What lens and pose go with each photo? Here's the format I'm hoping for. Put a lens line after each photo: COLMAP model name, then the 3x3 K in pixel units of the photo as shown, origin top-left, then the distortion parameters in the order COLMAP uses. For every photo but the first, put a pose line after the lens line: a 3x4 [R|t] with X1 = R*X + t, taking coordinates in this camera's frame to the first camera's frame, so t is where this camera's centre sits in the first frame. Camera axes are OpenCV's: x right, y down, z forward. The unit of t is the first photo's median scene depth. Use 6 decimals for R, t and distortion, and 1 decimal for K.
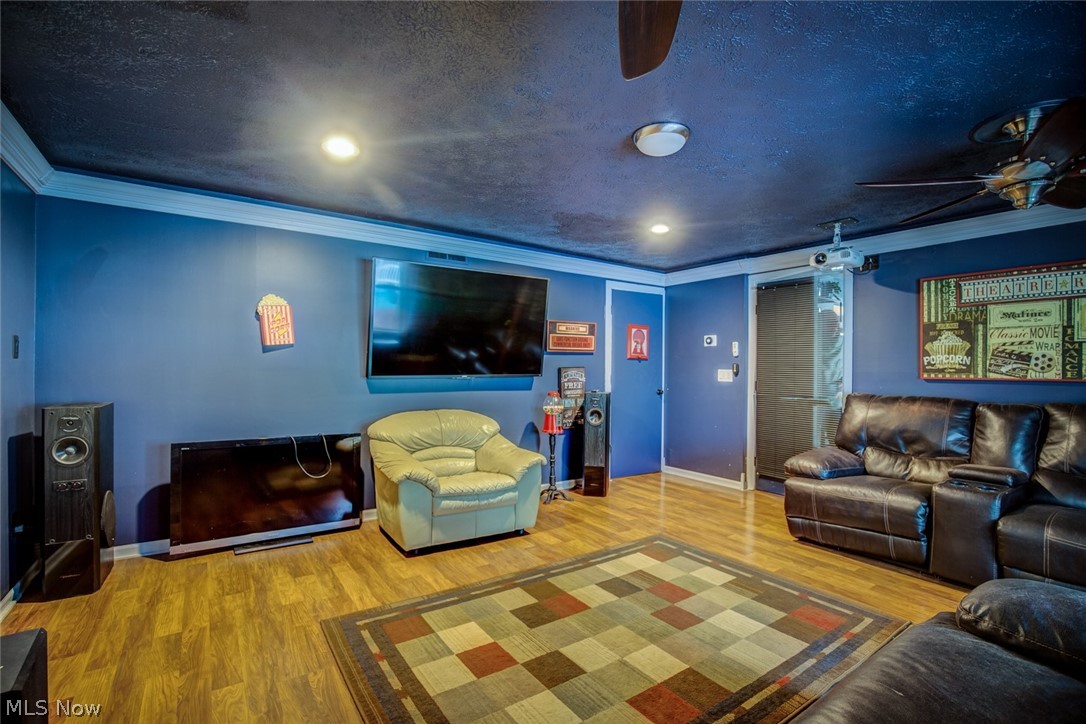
lens RADIAL K [[507.2, 0, 546.0], [0, 507.2, 360.4], [0, 0, 1]] dist [-0.024955, -0.001249]
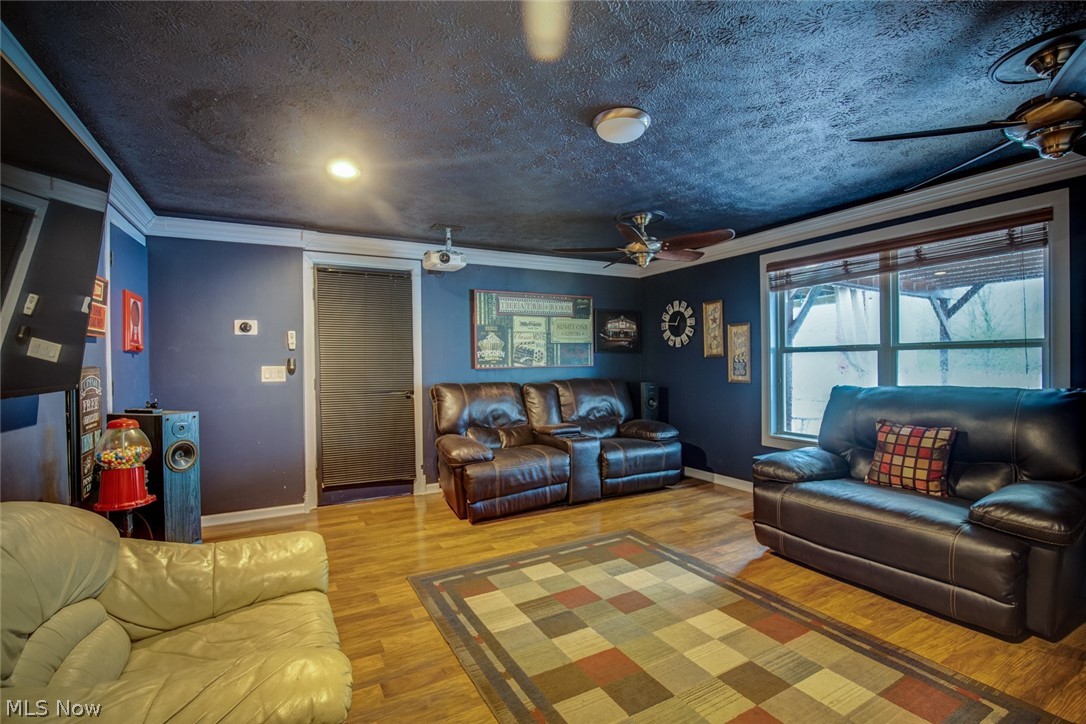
lens RADIAL K [[507.2, 0, 547.0], [0, 507.2, 364.8], [0, 0, 1]] dist [-0.024955, -0.001249]
pose [[0.087802, -0.018736, 0.995962, -0.607053], [0.000282, 0.999824, 0.018784, 0.002900], [-0.996138, -0.001368, 0.087791, 0.843739]]
